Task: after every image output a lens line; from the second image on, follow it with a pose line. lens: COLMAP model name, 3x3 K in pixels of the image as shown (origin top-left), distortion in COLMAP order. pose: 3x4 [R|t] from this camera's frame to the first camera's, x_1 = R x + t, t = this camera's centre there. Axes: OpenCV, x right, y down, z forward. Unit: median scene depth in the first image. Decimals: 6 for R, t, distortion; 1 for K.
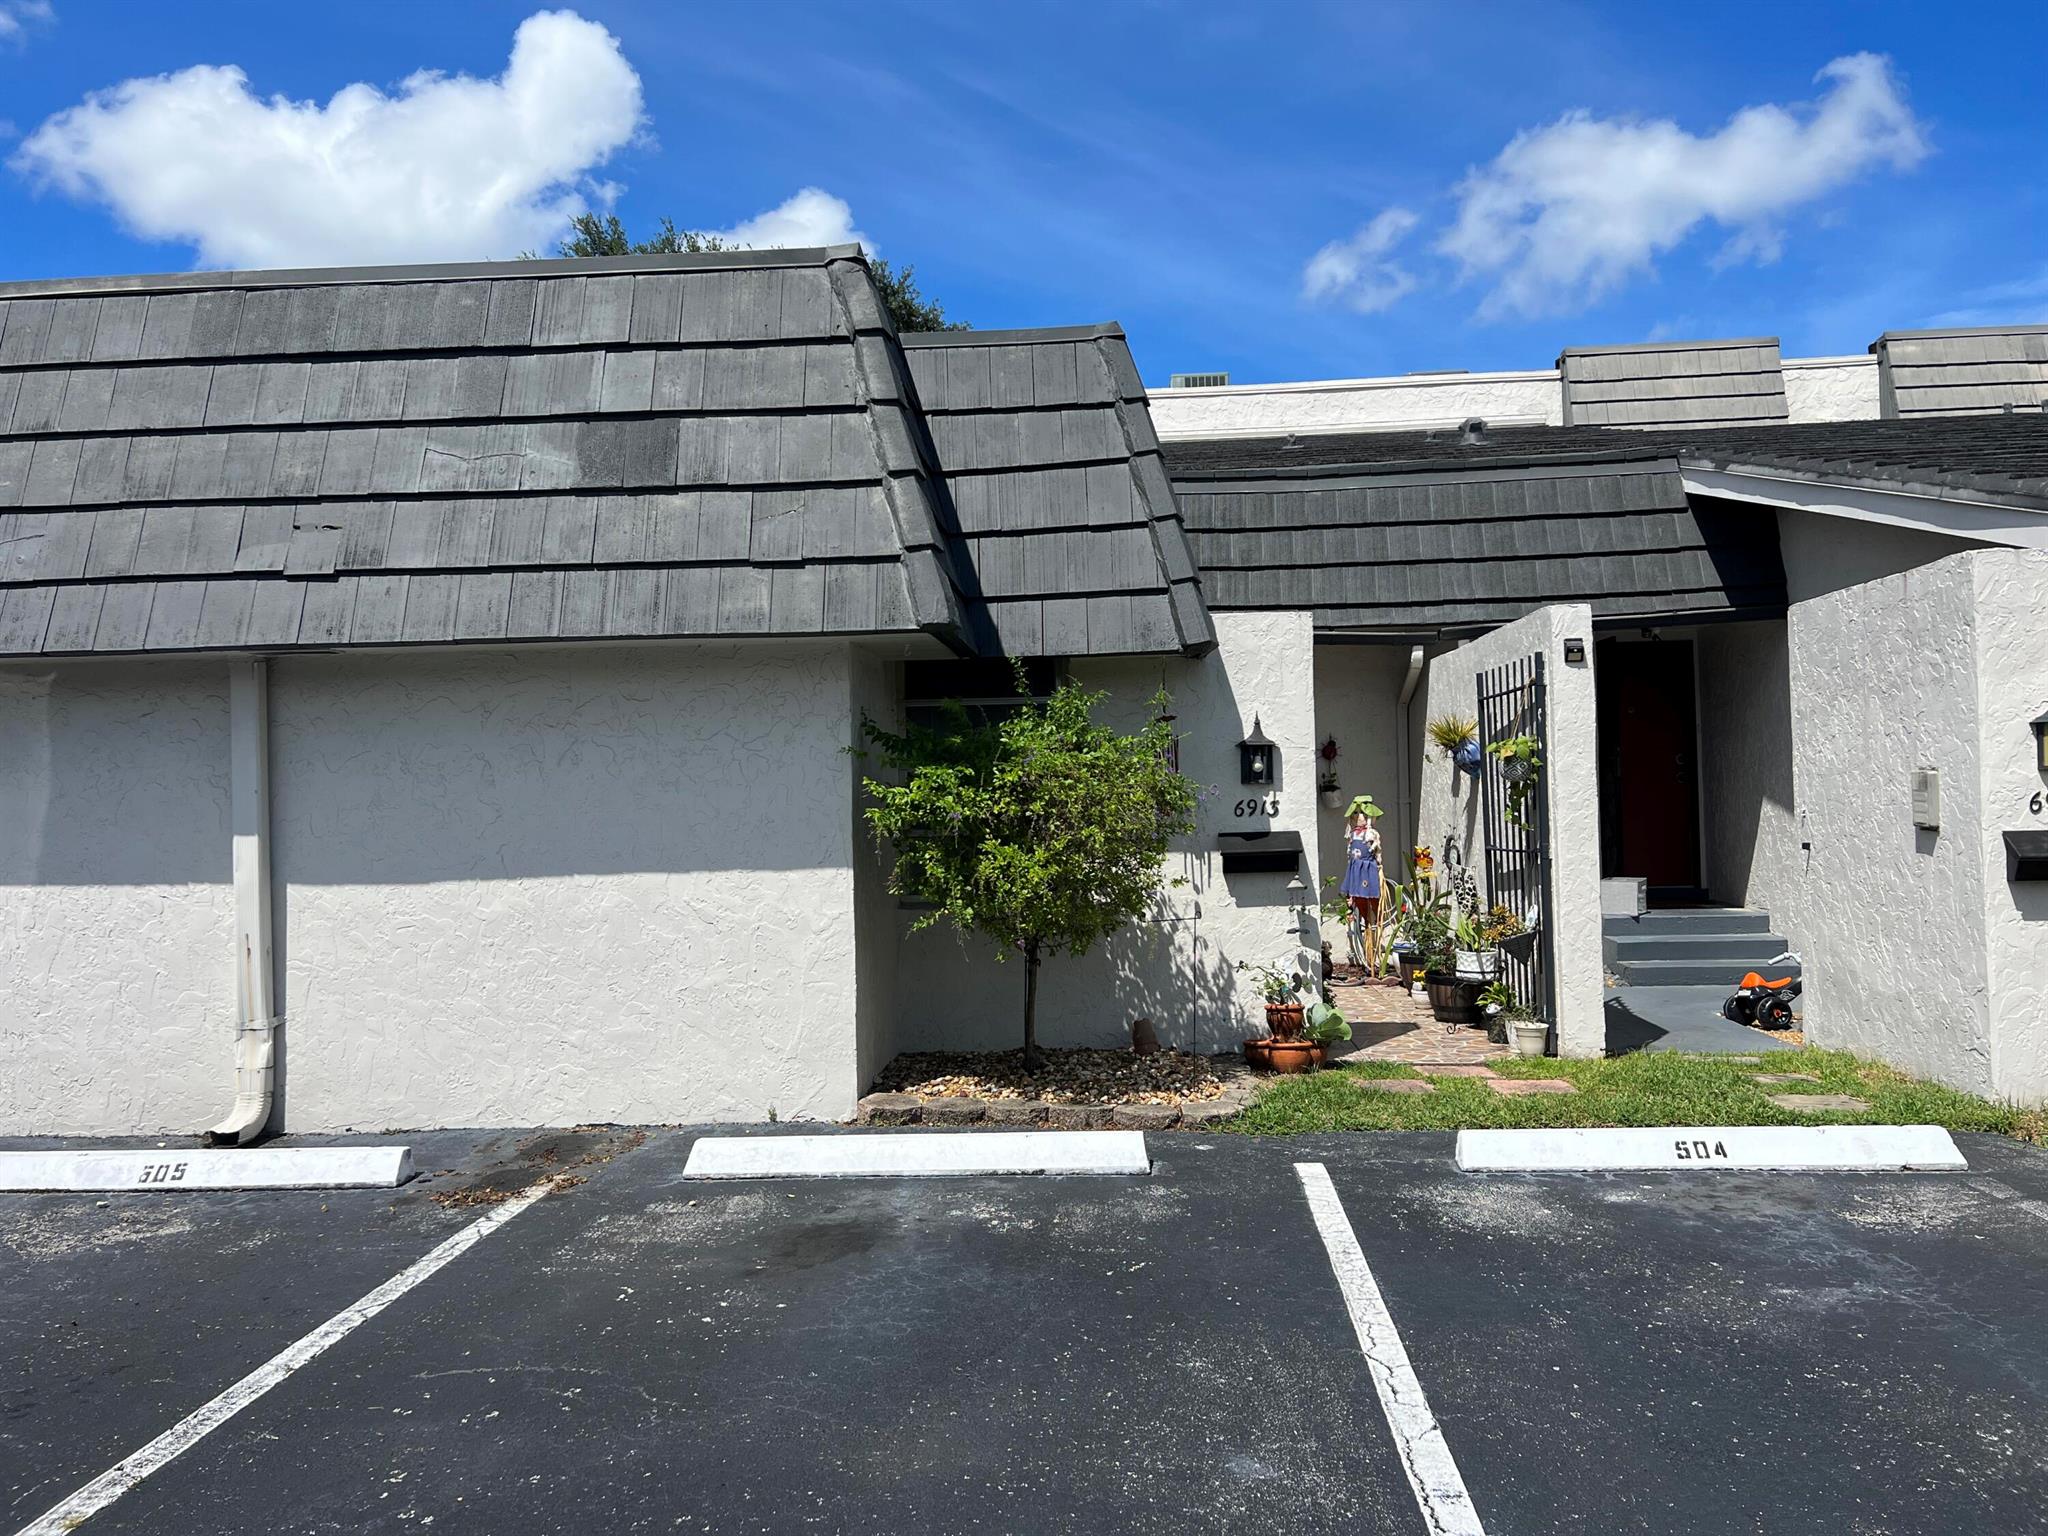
lens RADIAL K [[1548.0, 0, 1021.8], [0, 1548.0, 767.0], [0, 0, 1]] dist [0.004000, 0.000262]
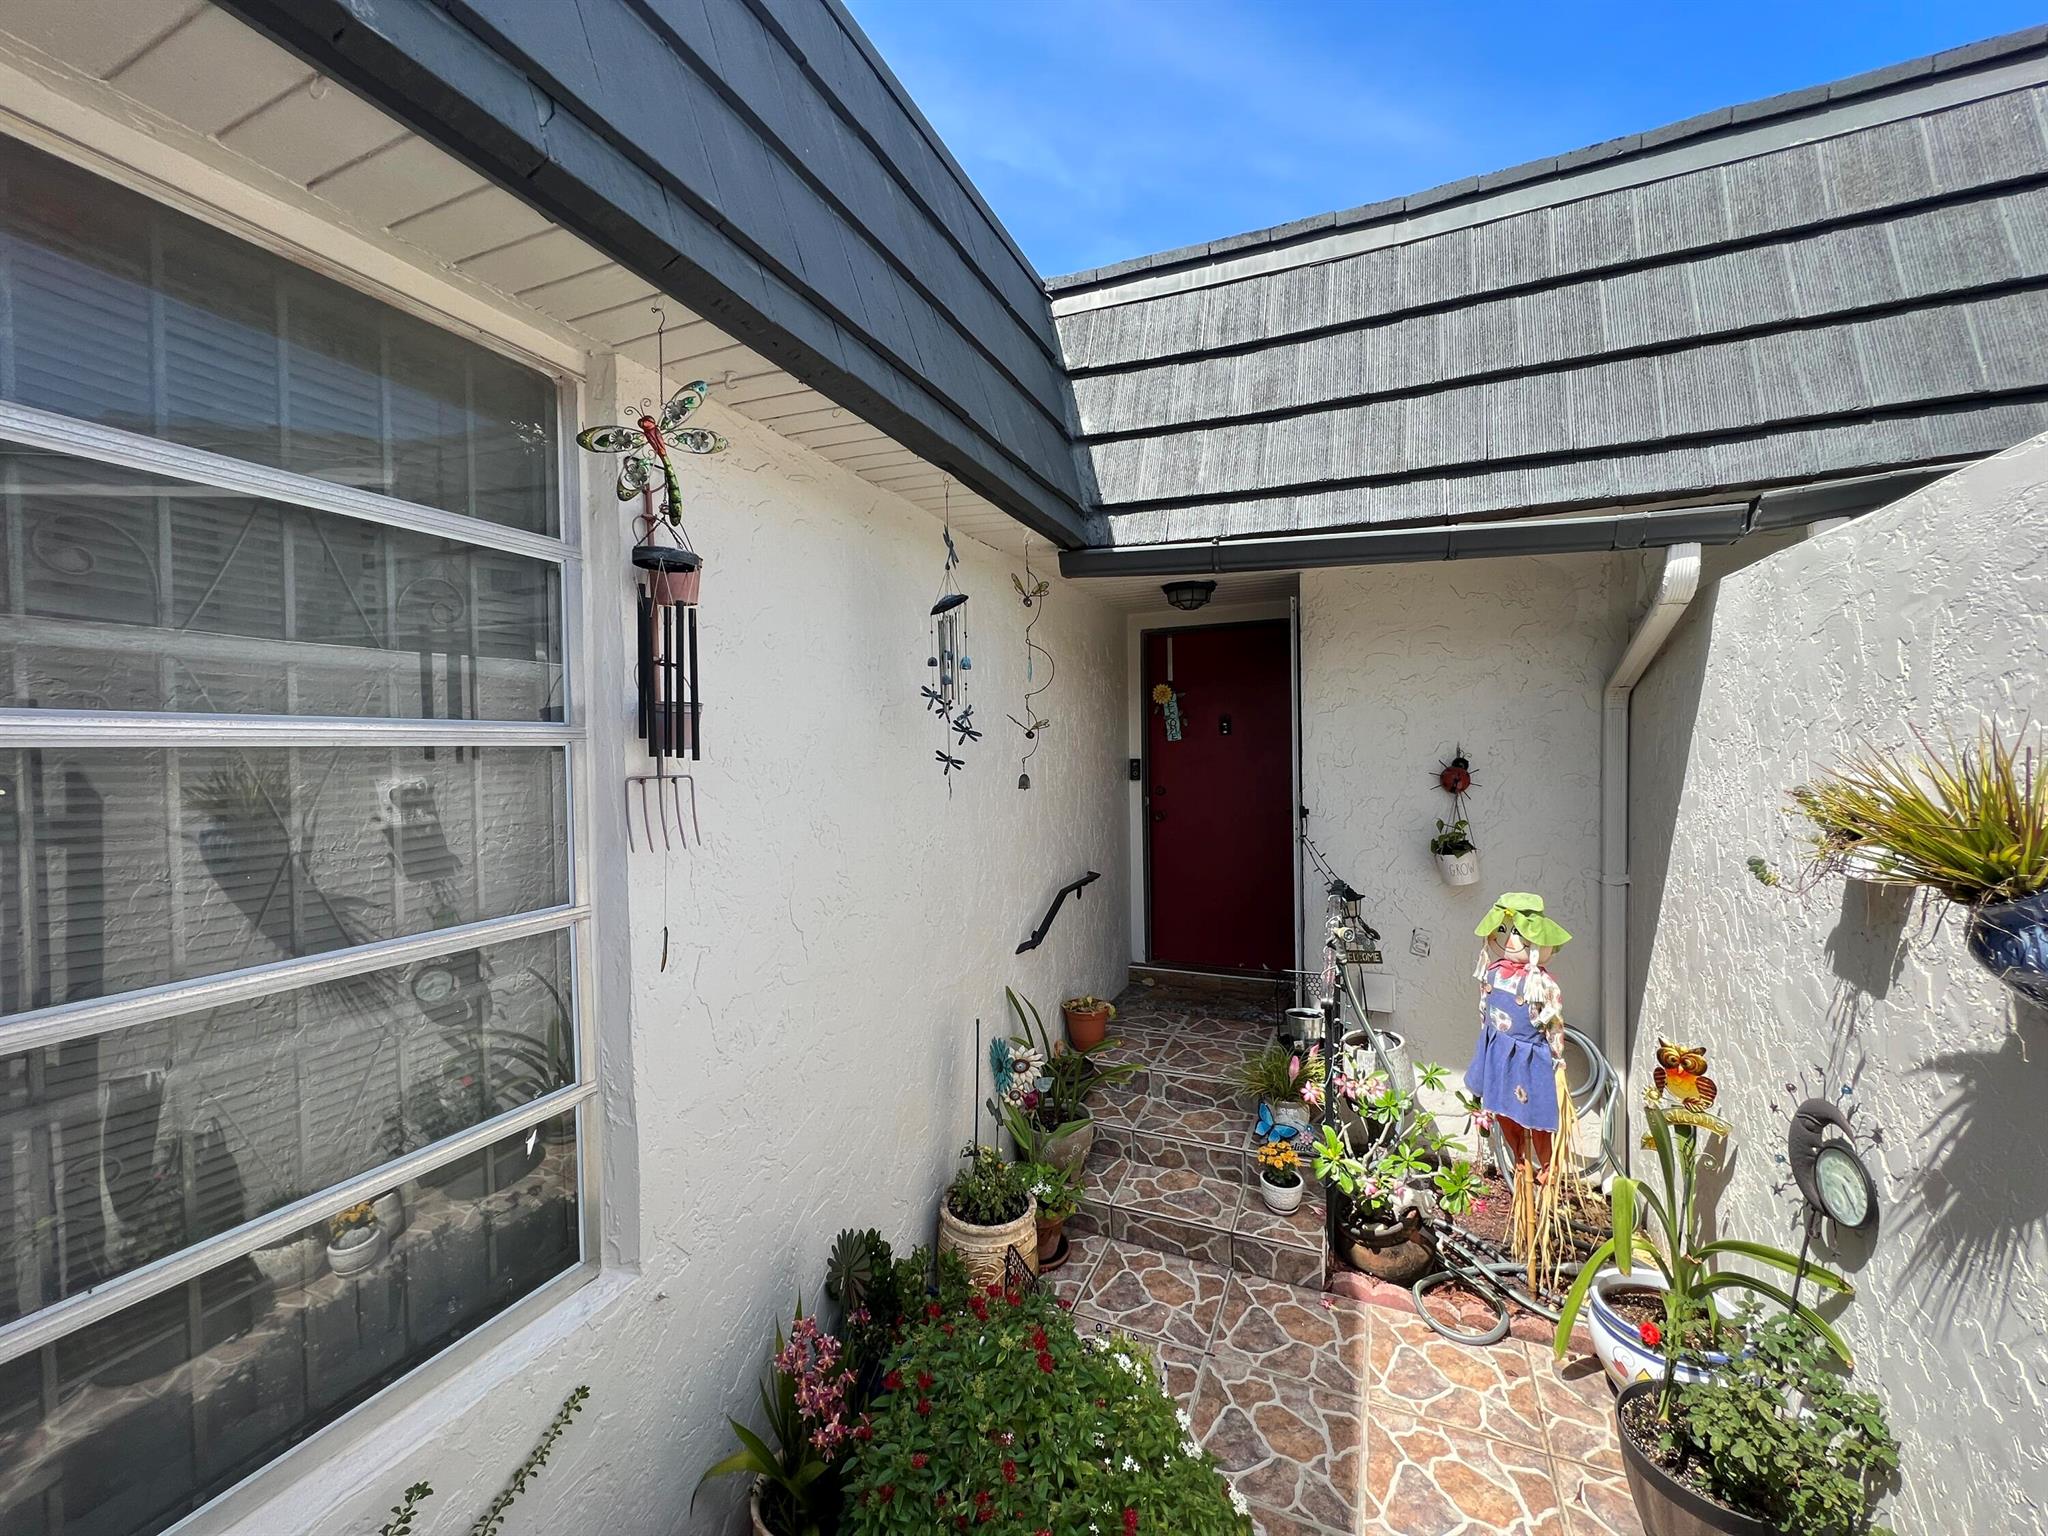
lens RADIAL K [[822.5, 0, 1027.7], [0, 822.5, 766.5], [0, 0, 1]] dist [-0.002897, -0.000225]
pose [[0.944267, 0.015598, -0.328811, 0.163460], [0.000533, 0.998803, 0.048911, -0.030747], [0.329180, -0.046361, 0.943128, 0.731159]]
